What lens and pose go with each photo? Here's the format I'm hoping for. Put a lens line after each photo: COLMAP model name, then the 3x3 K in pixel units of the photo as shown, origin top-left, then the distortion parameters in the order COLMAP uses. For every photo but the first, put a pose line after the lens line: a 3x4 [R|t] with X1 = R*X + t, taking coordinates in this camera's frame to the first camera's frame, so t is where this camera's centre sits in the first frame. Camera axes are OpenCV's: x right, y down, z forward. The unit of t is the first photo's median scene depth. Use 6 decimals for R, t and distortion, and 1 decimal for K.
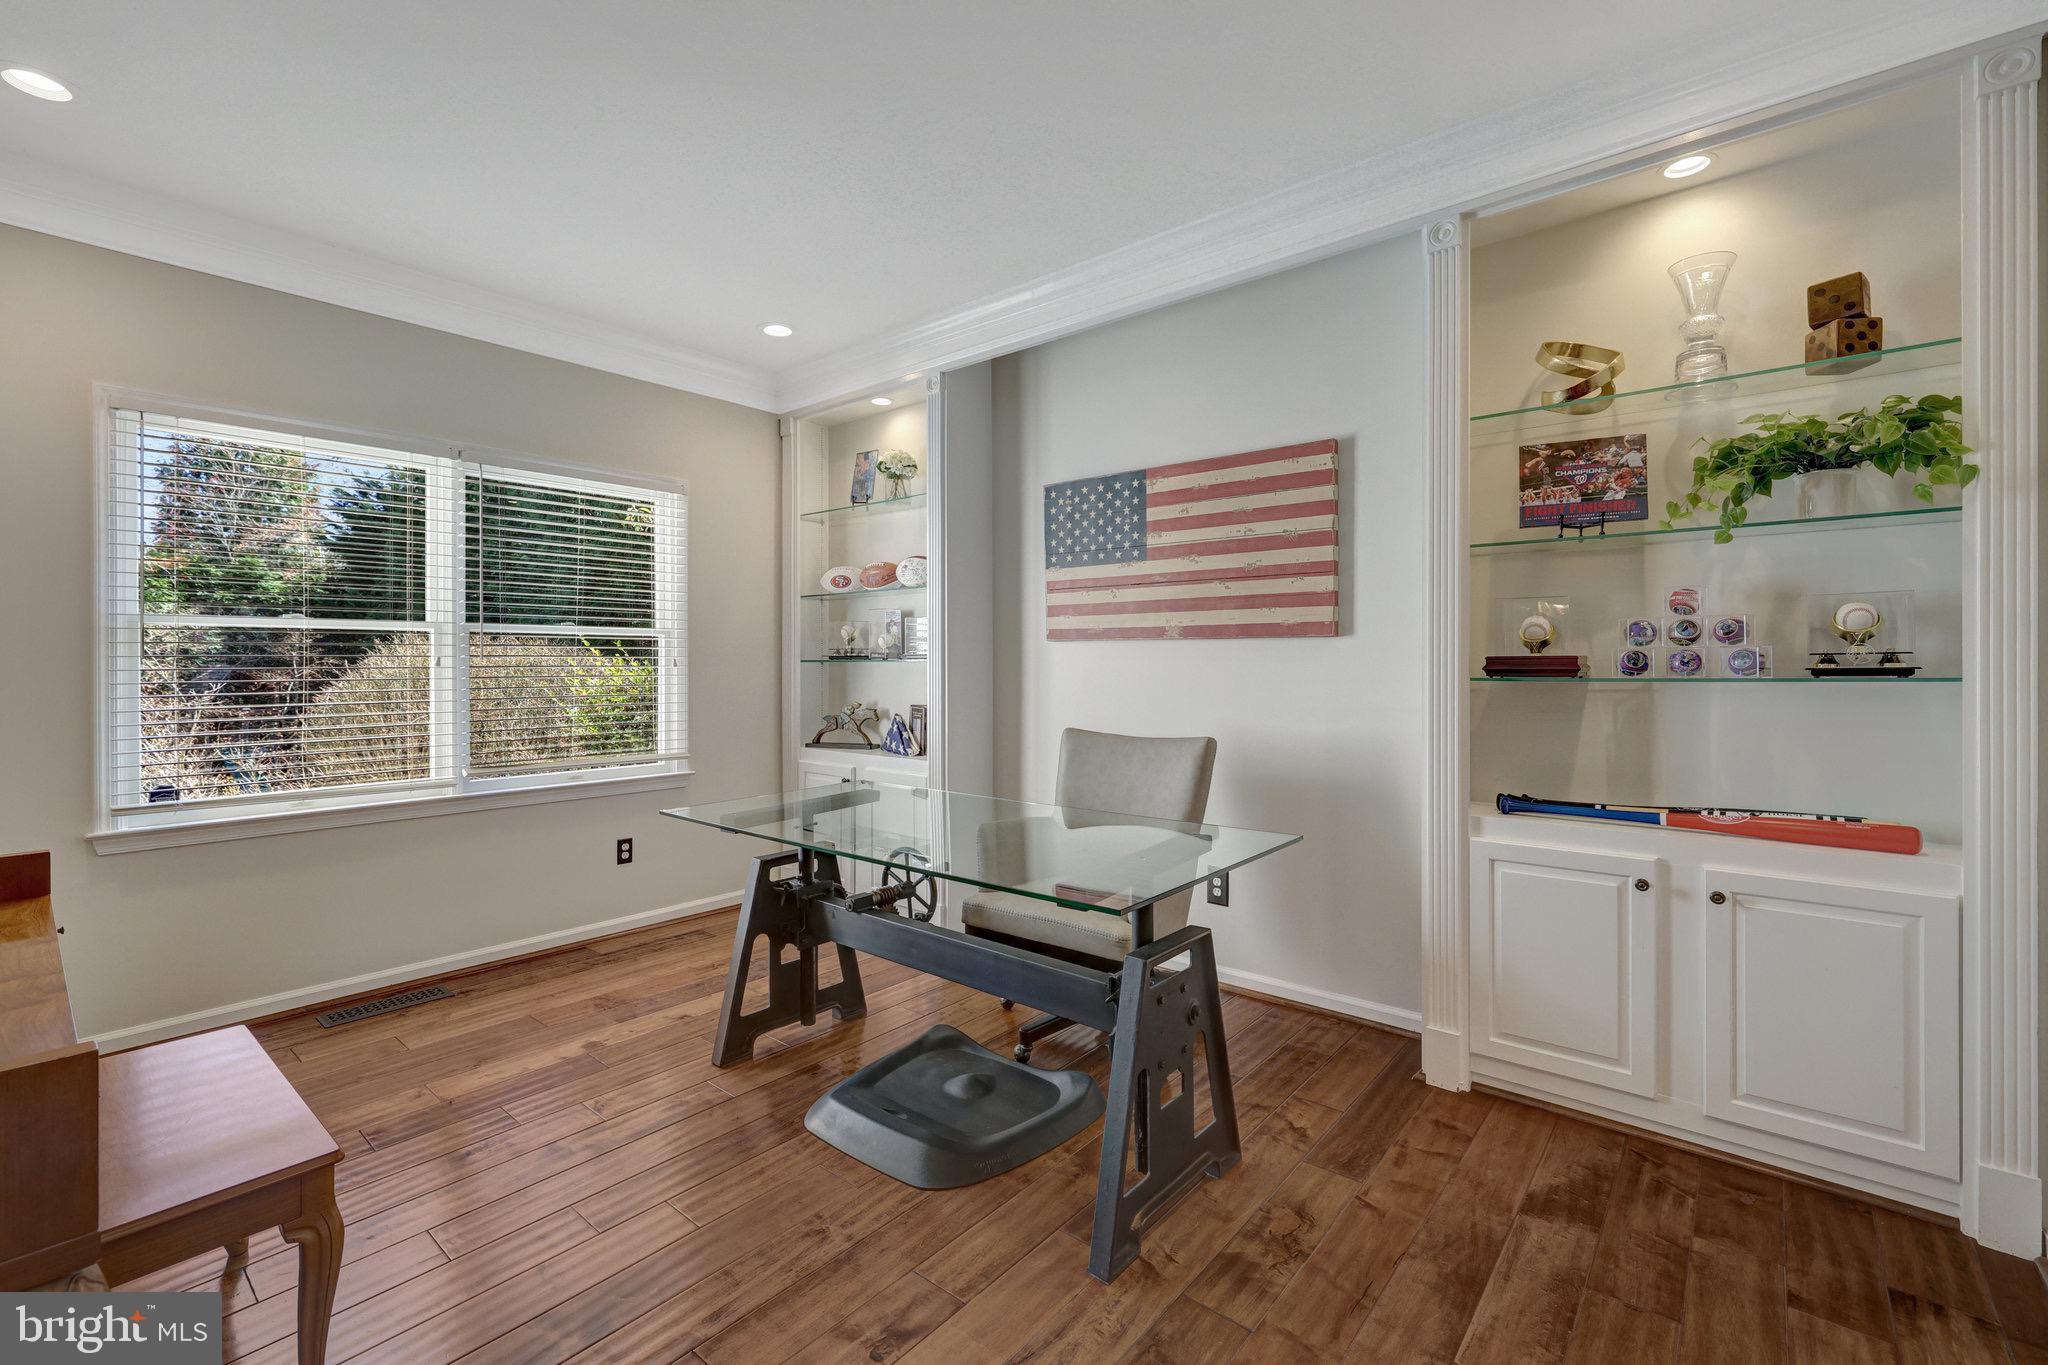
lens RADIAL K [[924.2, 0, 1021.8], [0, 924.2, 655.3], [0, 0, 1]] dist [-0.014452, 0.000246]
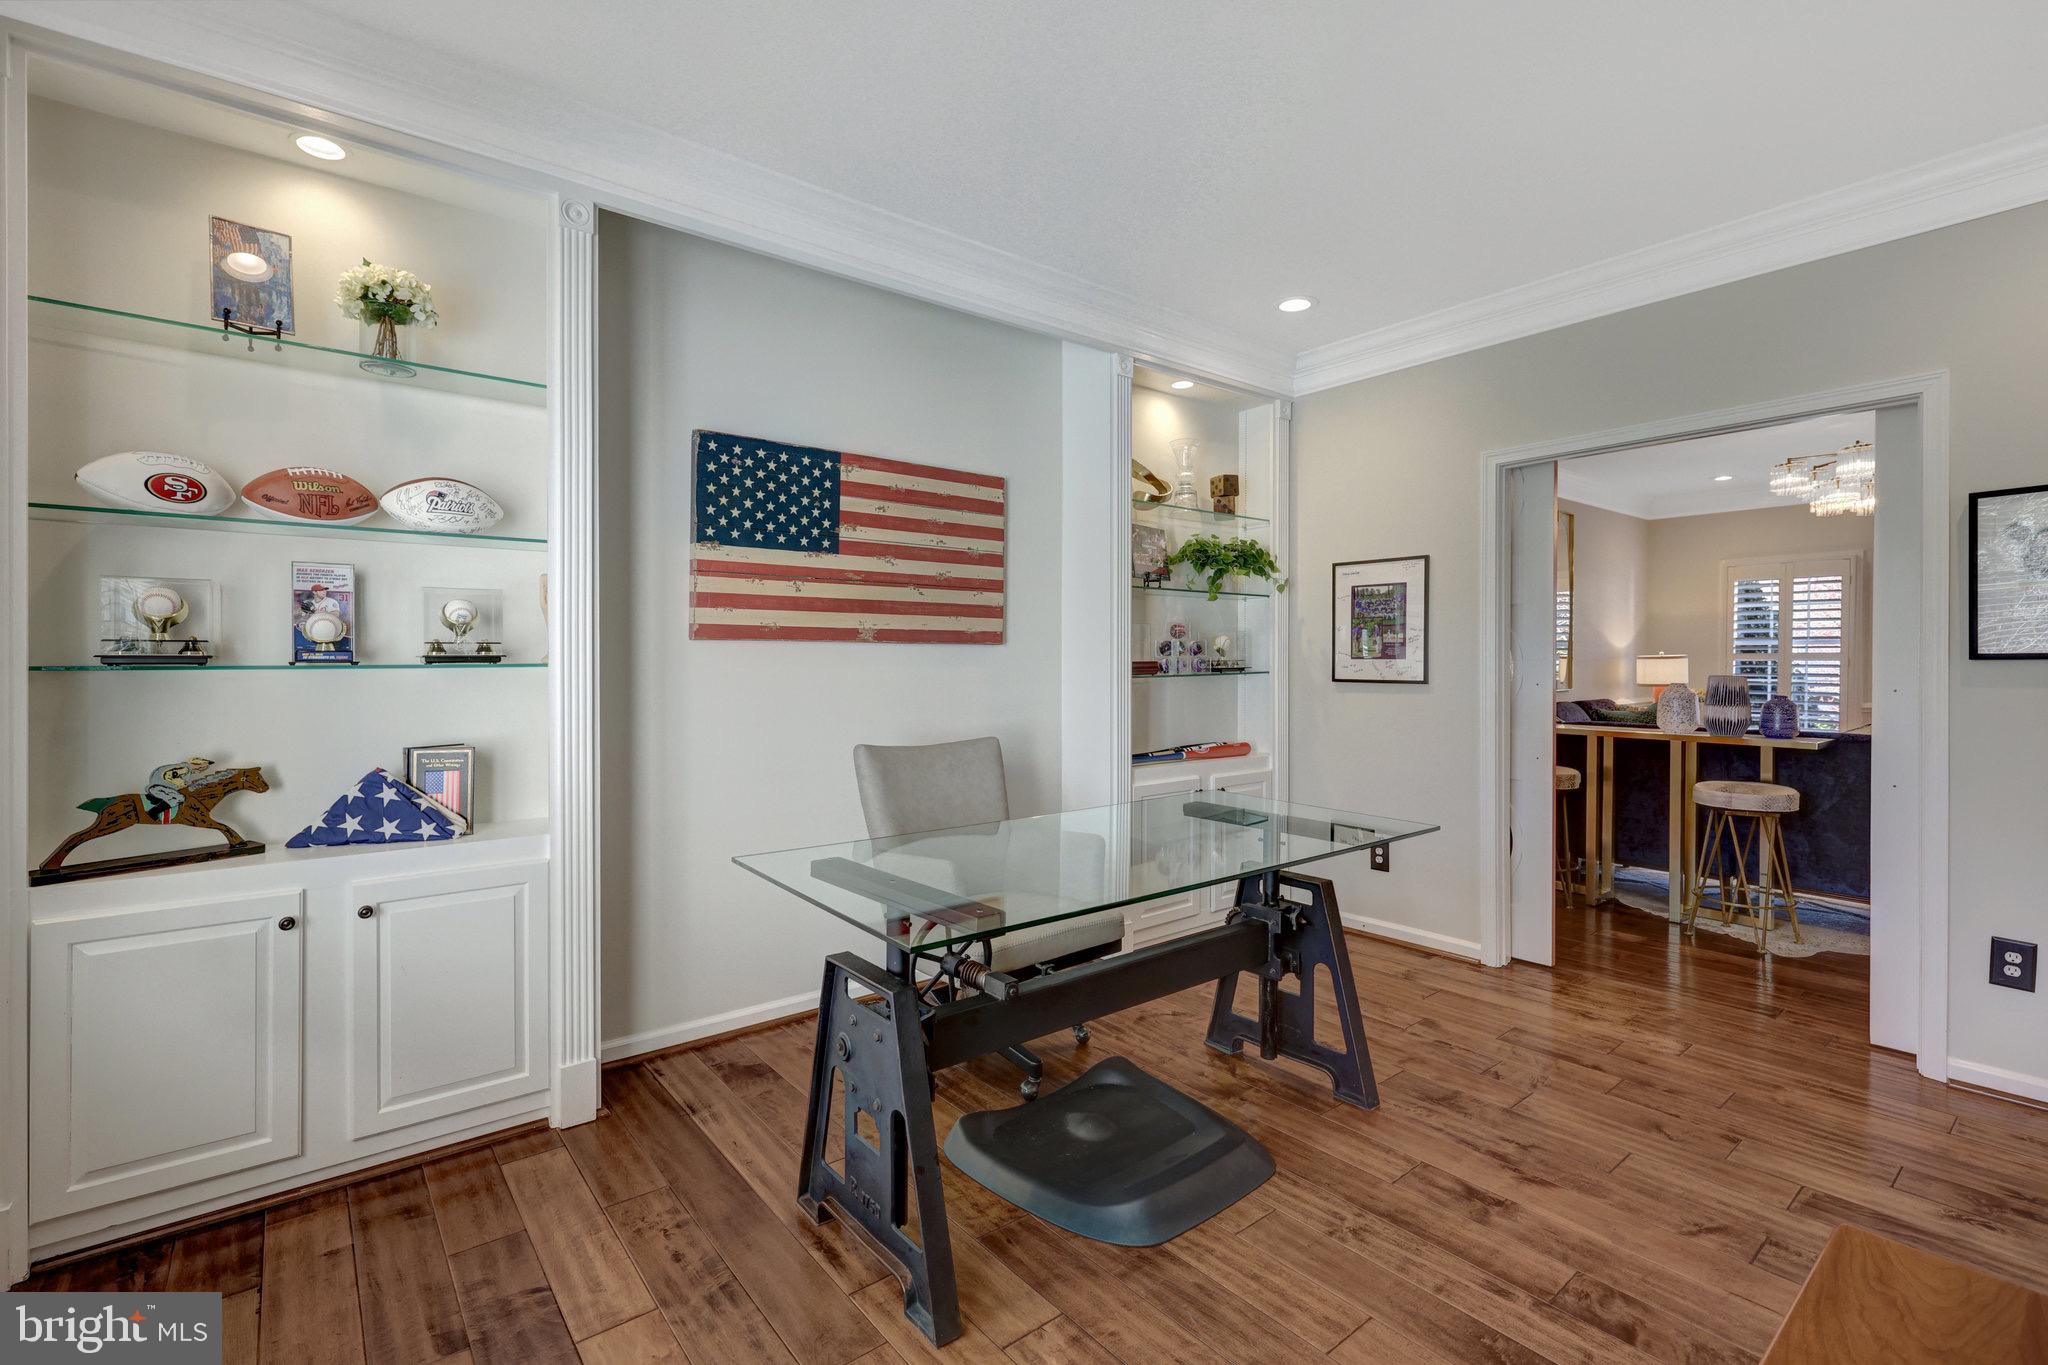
lens RADIAL K [[967.2, 0, 1000.7], [0, 967.2, 662.1], [0, 0, 1]] dist [0.031246, -0.011252]
pose [[0.148313, 0.003373, 0.988935, -0.746271], [0.001865, 0.999991, -0.003690, 0.005887], [-0.988939, 0.002392, 0.148306, 0.683016]]
